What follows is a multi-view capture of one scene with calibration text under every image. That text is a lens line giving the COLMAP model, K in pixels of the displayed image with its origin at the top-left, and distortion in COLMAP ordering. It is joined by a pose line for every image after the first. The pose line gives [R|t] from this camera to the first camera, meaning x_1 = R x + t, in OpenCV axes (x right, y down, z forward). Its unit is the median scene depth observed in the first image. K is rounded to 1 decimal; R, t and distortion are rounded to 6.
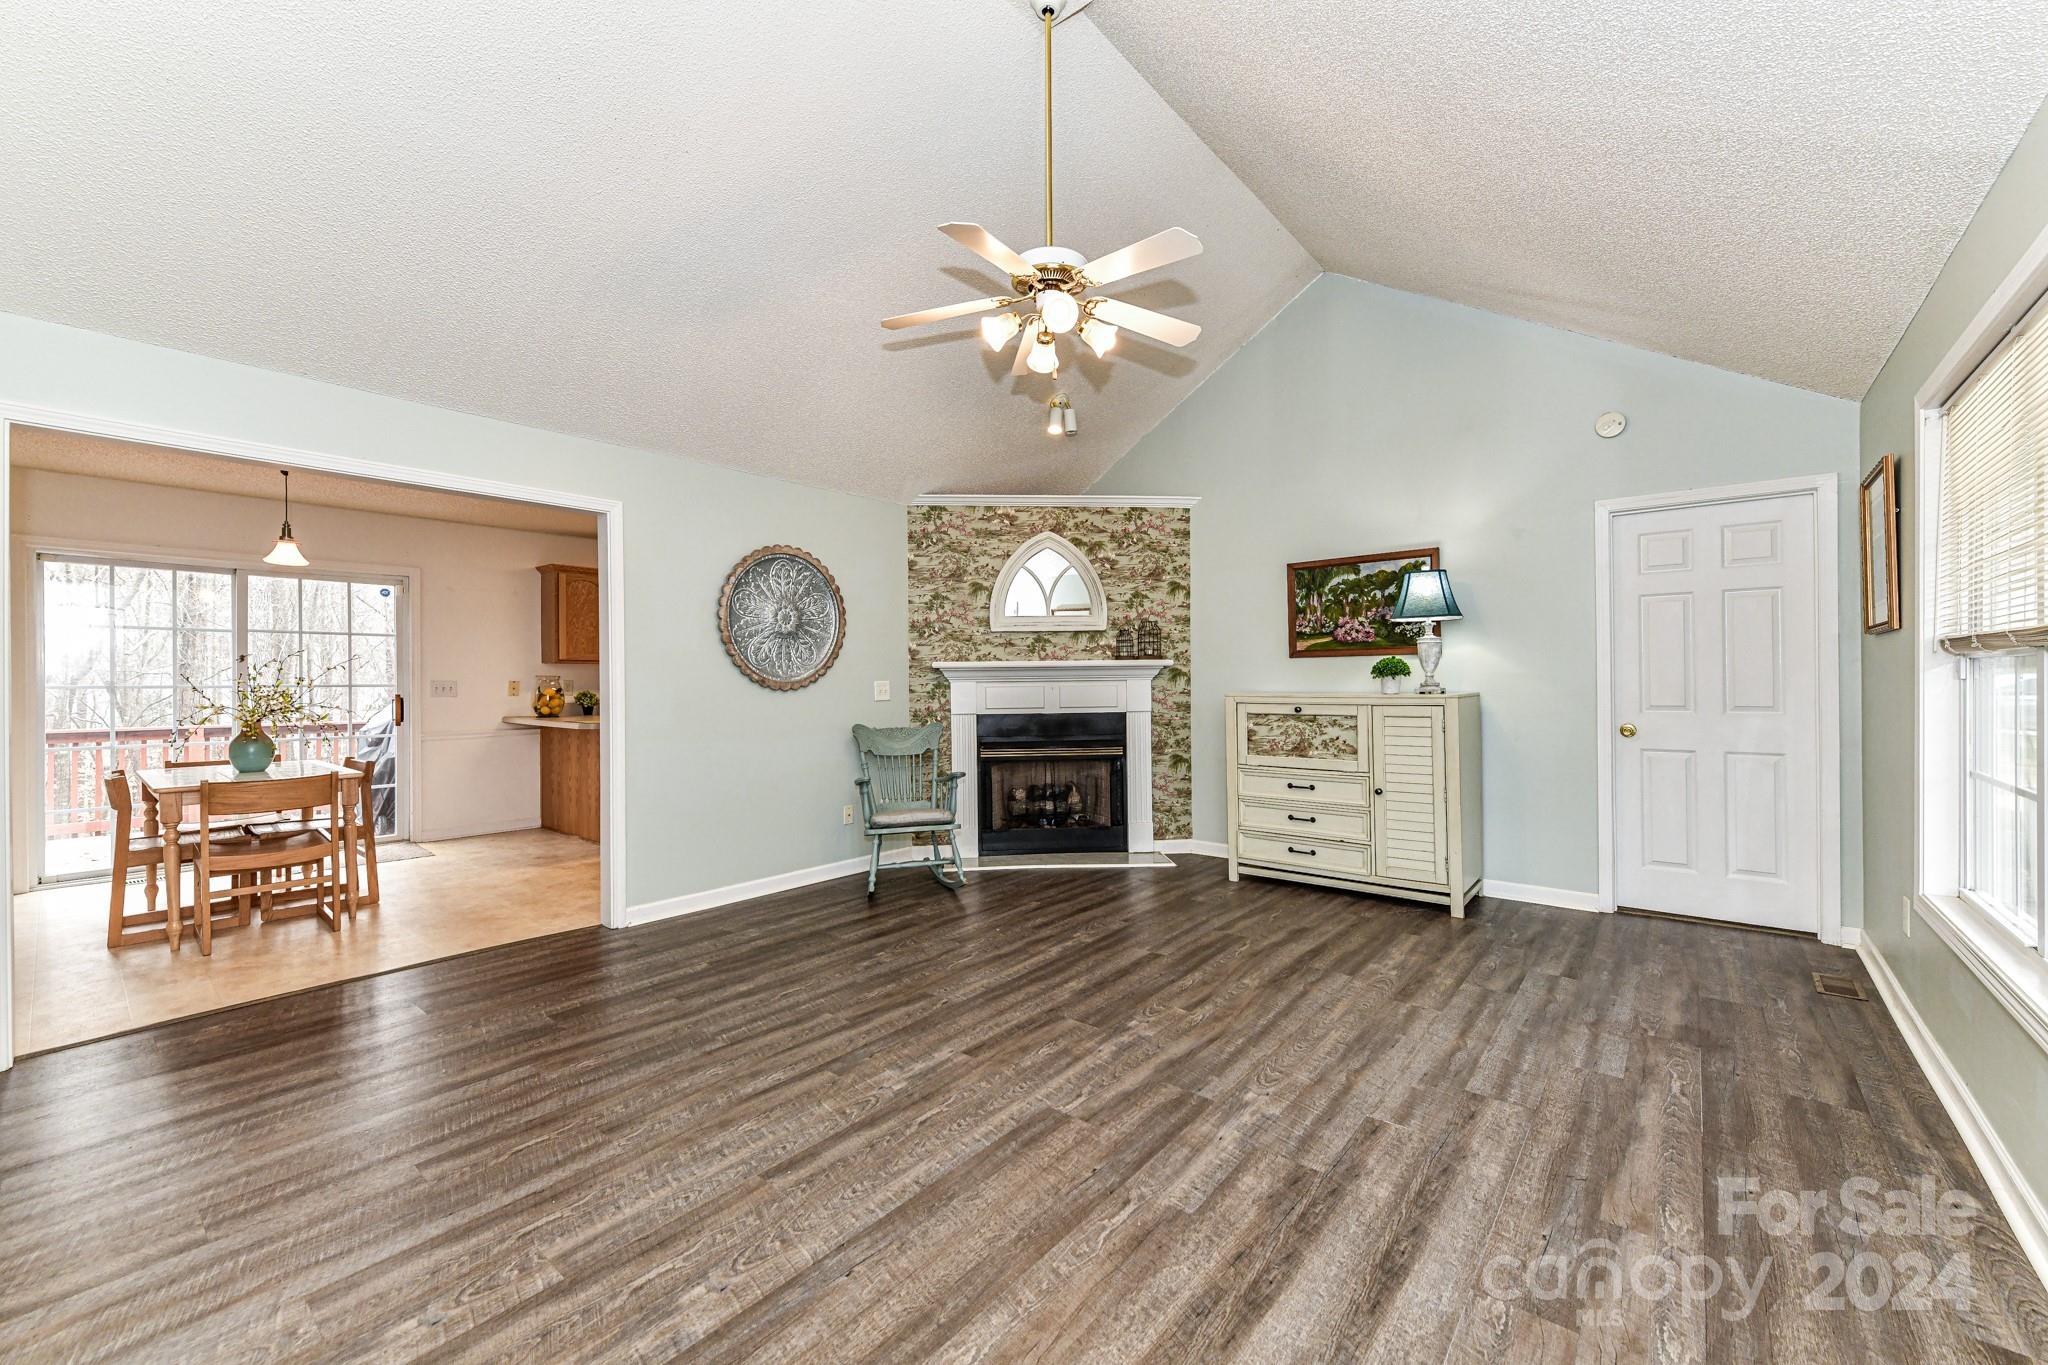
lens RADIAL K [[809.3, 0, 1042.8], [0, 809.3, 671.9], [0, 0, 1]] dist [0.005049, -0.001732]
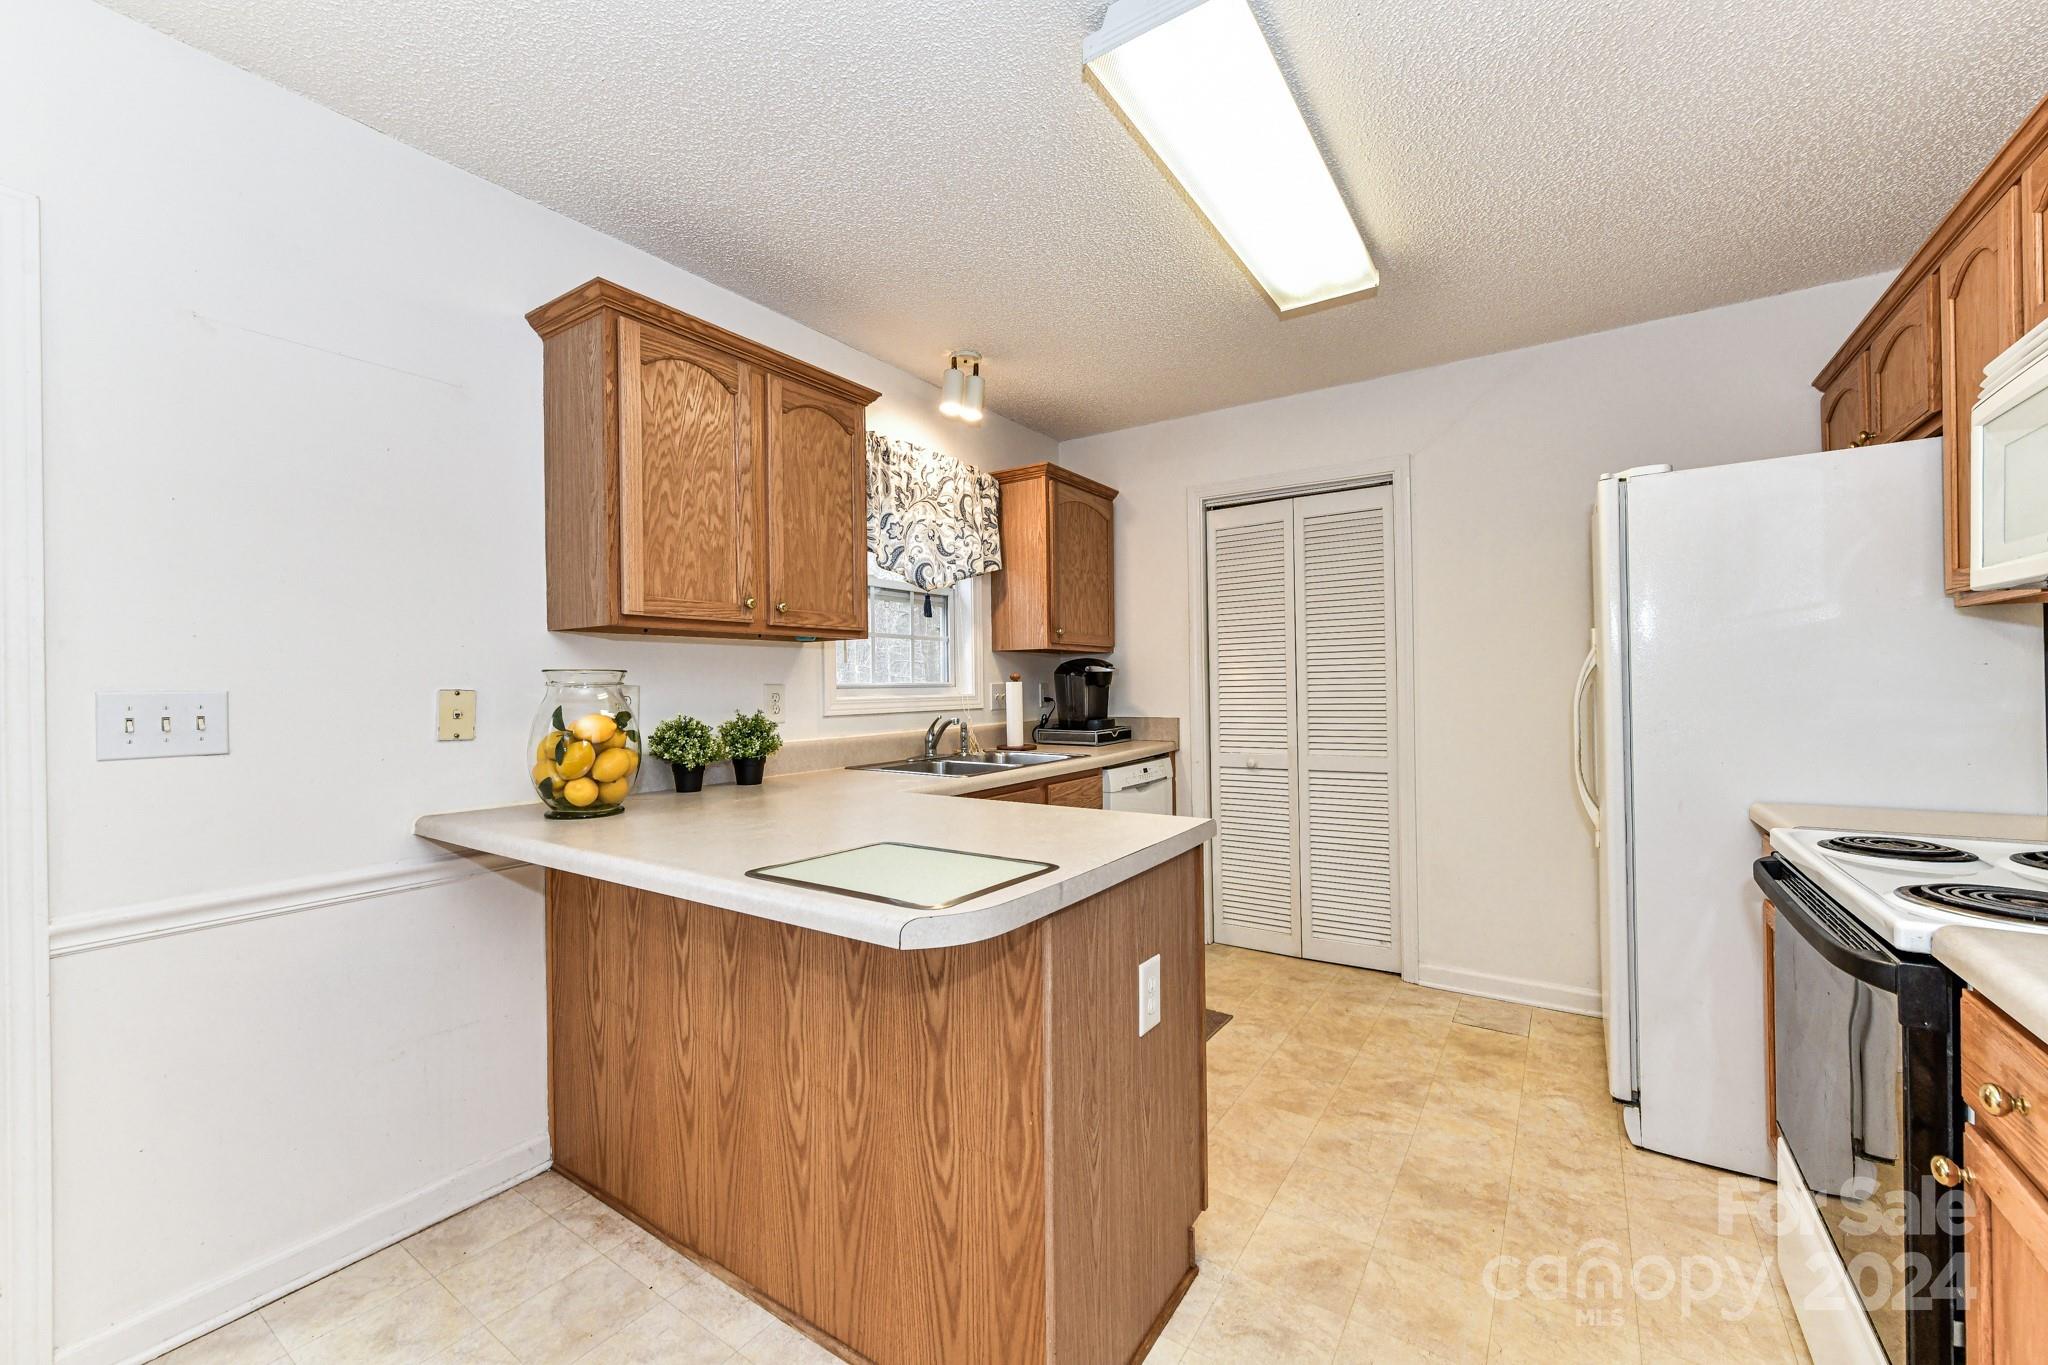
lens RADIAL K [[809.3, 0, 1035.0], [0, 809.3, 683.2], [0, 0, 1]] dist [0.005049, -0.001732]
pose [[0.994922, -0.008977, 0.100248, -0.751607], [0.008082, 0.999924, 0.009322, 0.011531], [-0.100324, -0.008464, 0.994919, 1.092373]]
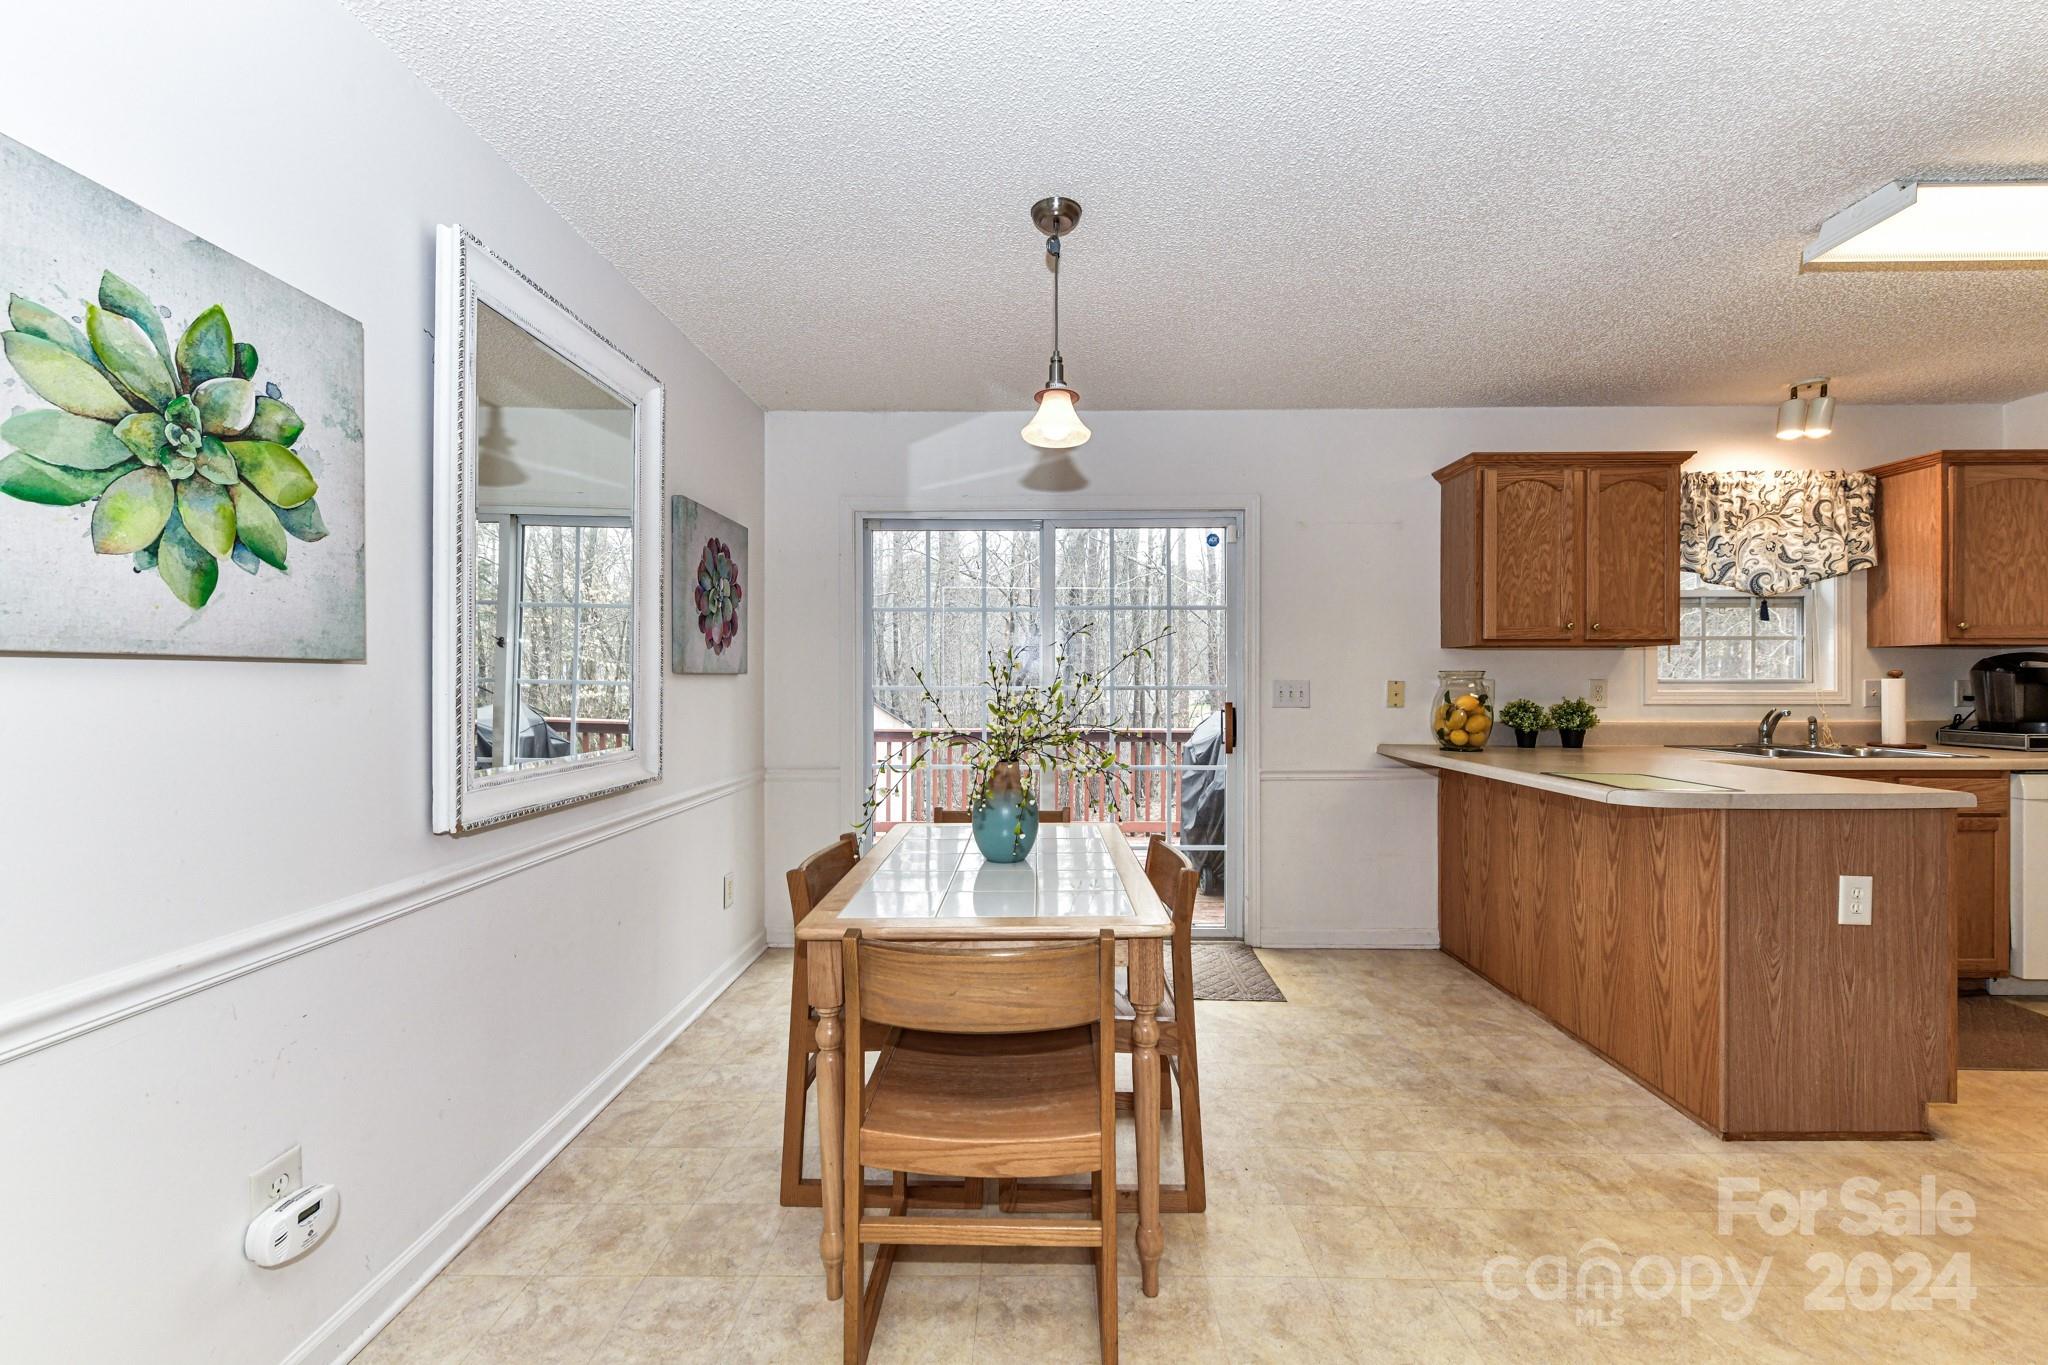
lens RADIAL K [[809.3, 0, 1026.0], [0, 809.3, 684.9], [0, 0, 1]] dist [0.005049, -0.001732]
pose [[0.624386, 0.005720, -0.781095, -0.591729], [0.007059, 0.999891, 0.012965, 0.007136], [0.781084, -0.013609, 0.624277, 0.712666]]
